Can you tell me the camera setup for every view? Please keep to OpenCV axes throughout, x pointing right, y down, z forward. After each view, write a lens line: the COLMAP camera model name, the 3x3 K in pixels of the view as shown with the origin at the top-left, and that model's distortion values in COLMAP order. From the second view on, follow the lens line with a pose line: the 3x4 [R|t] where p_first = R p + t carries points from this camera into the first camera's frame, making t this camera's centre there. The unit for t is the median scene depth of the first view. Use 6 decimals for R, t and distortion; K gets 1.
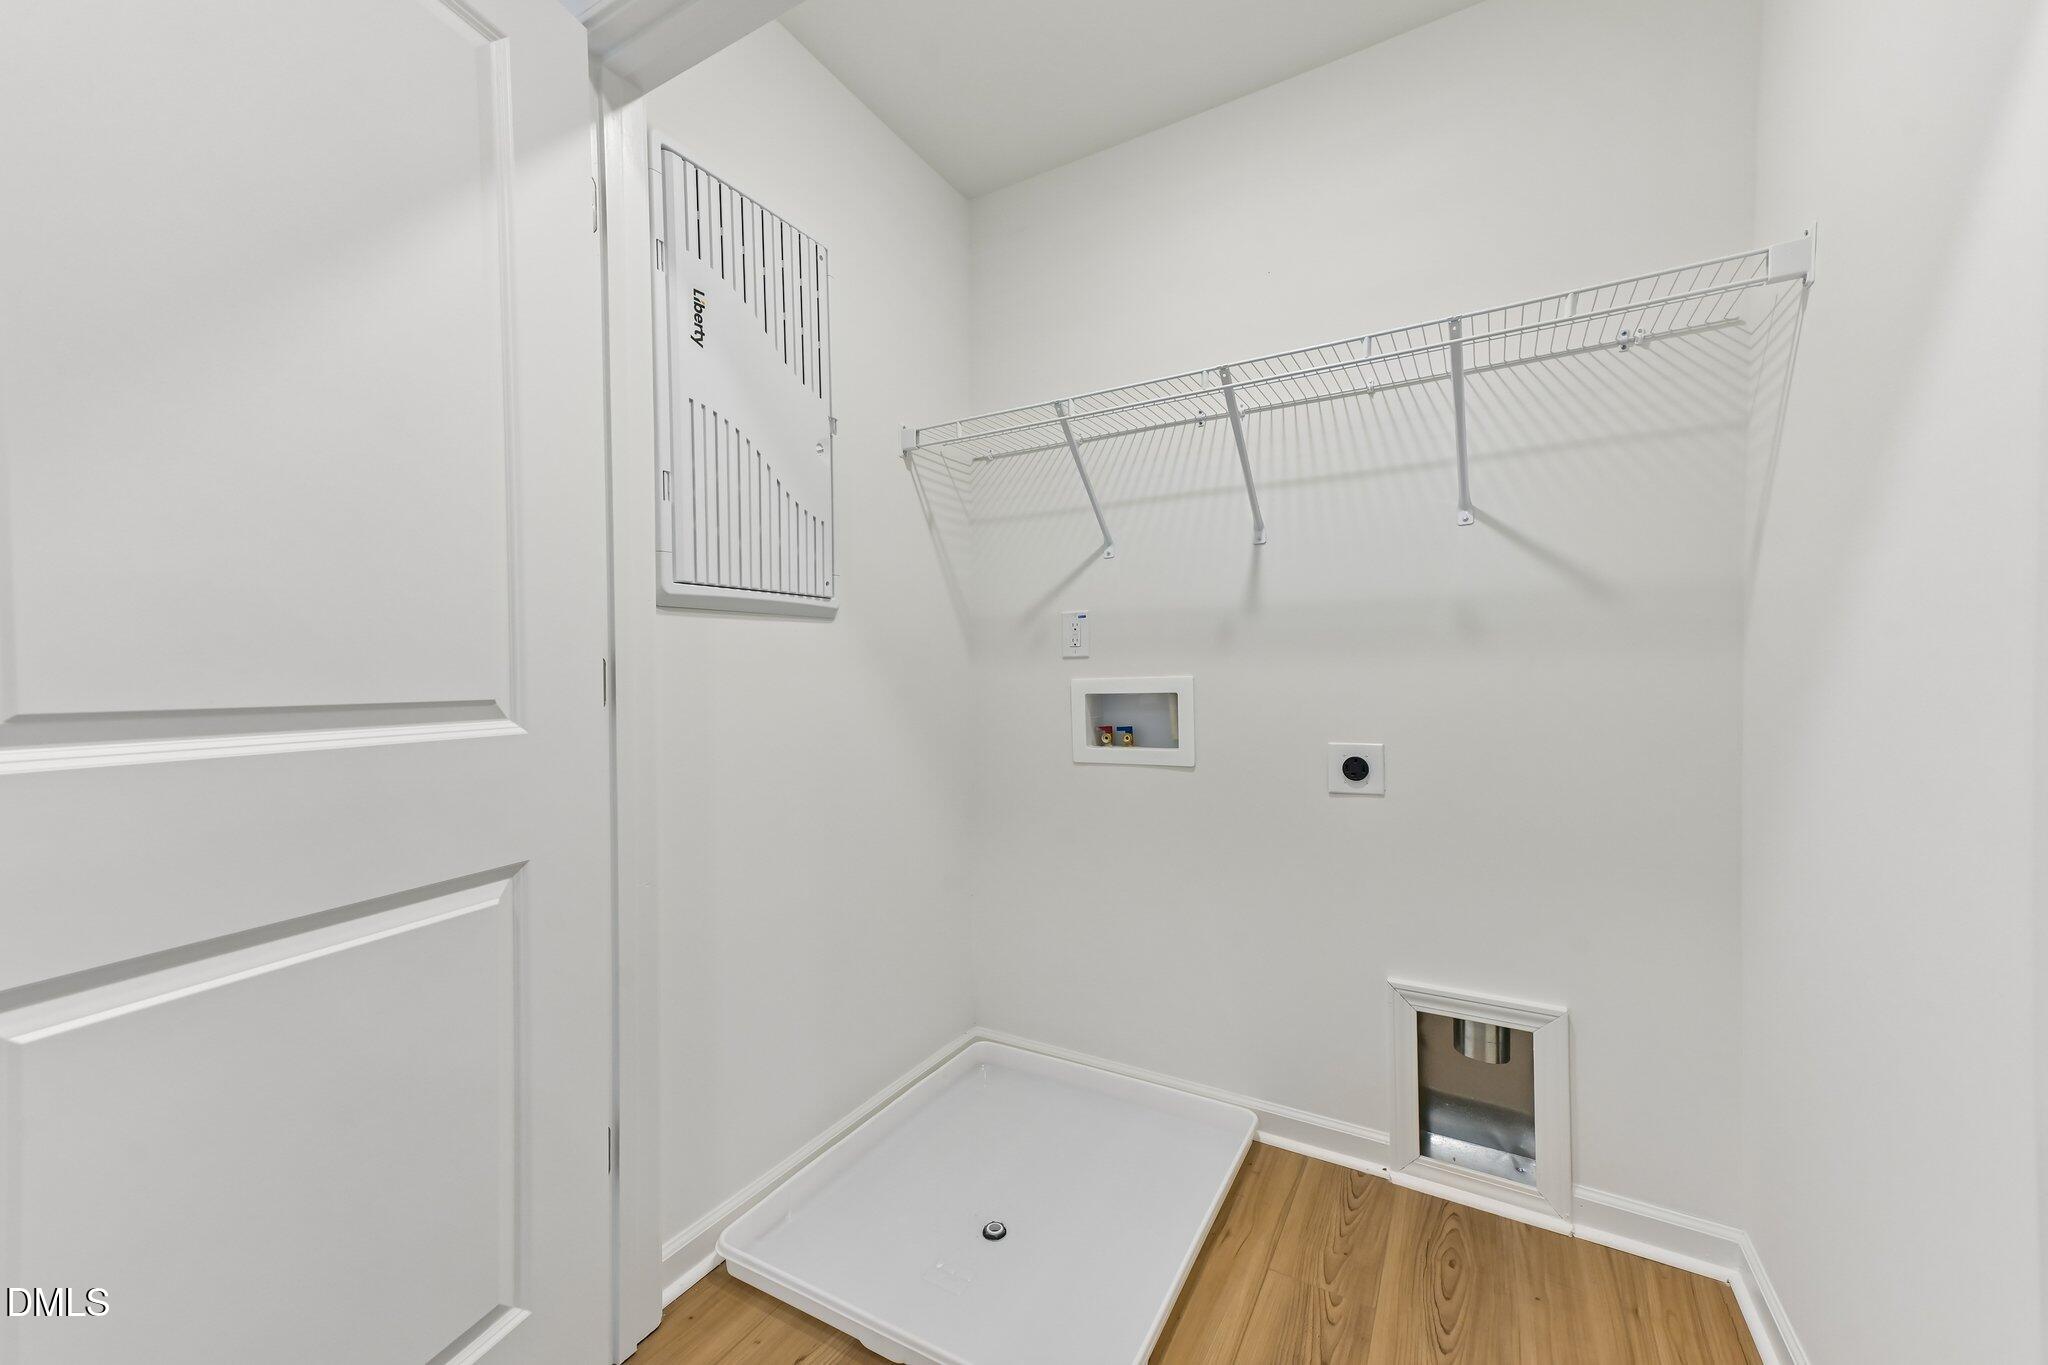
lens RADIAL K [[799.4, 0, 1028.0], [0, 799.4, 680.8], [0, 0, 1]] dist [0.024252, 0.000499]
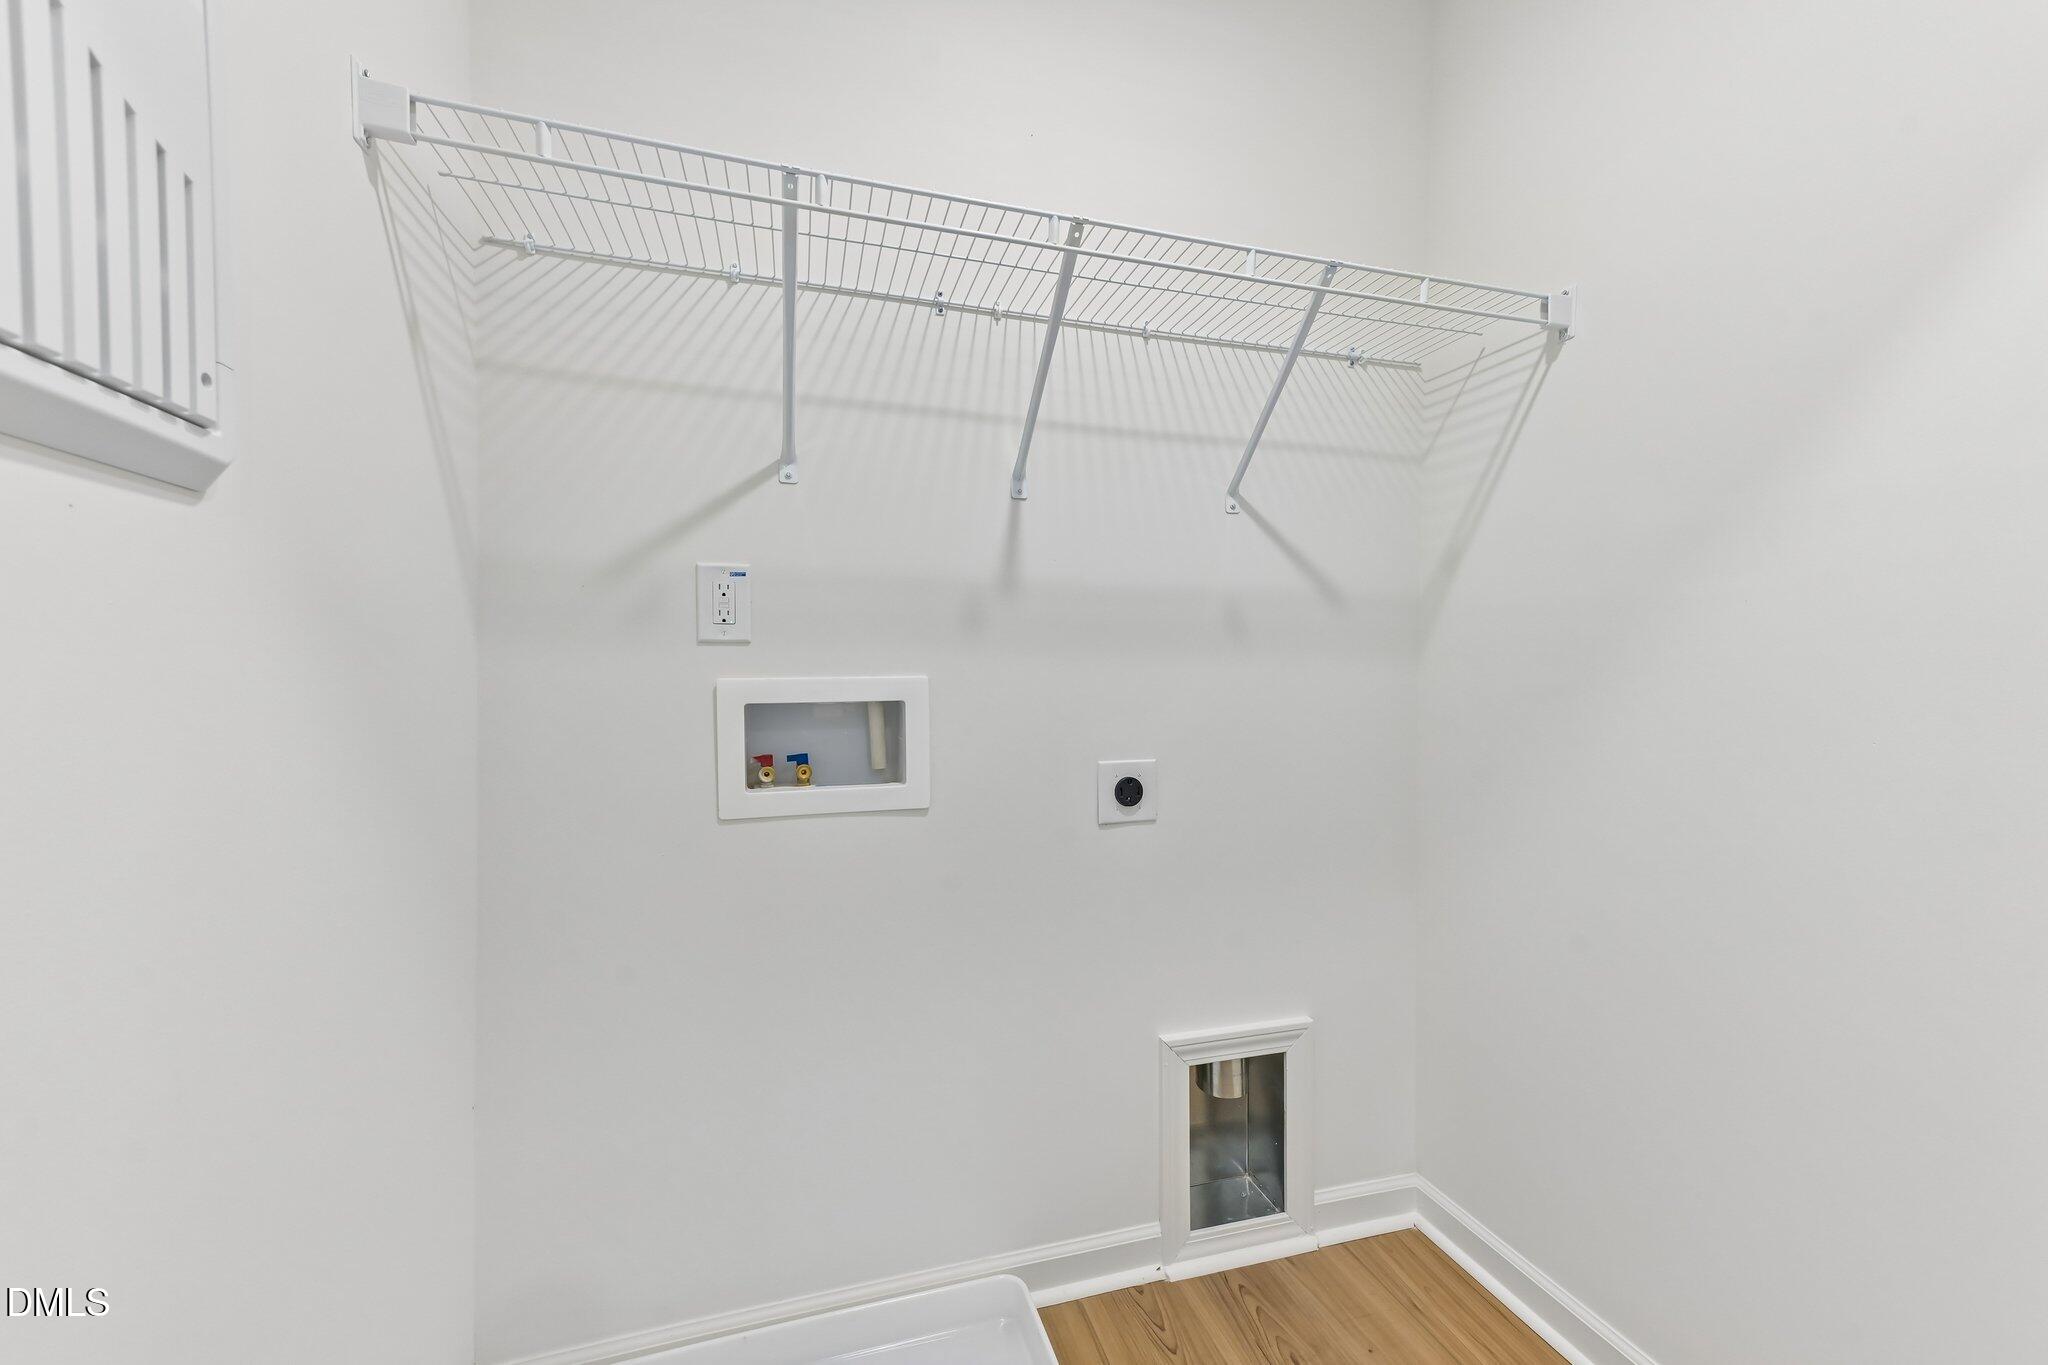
lens RADIAL K [[799.4, 0, 1021.7], [0, 799.4, 687.2], [0, 0, 1]] dist [0.024252, 0.000499]
pose [[0.694442, 0.003518, 0.719540, -0.232956], [-0.006676, 0.999977, 0.001554, 0.001776], [-0.719517, -0.005883, 0.694450, 0.466852]]
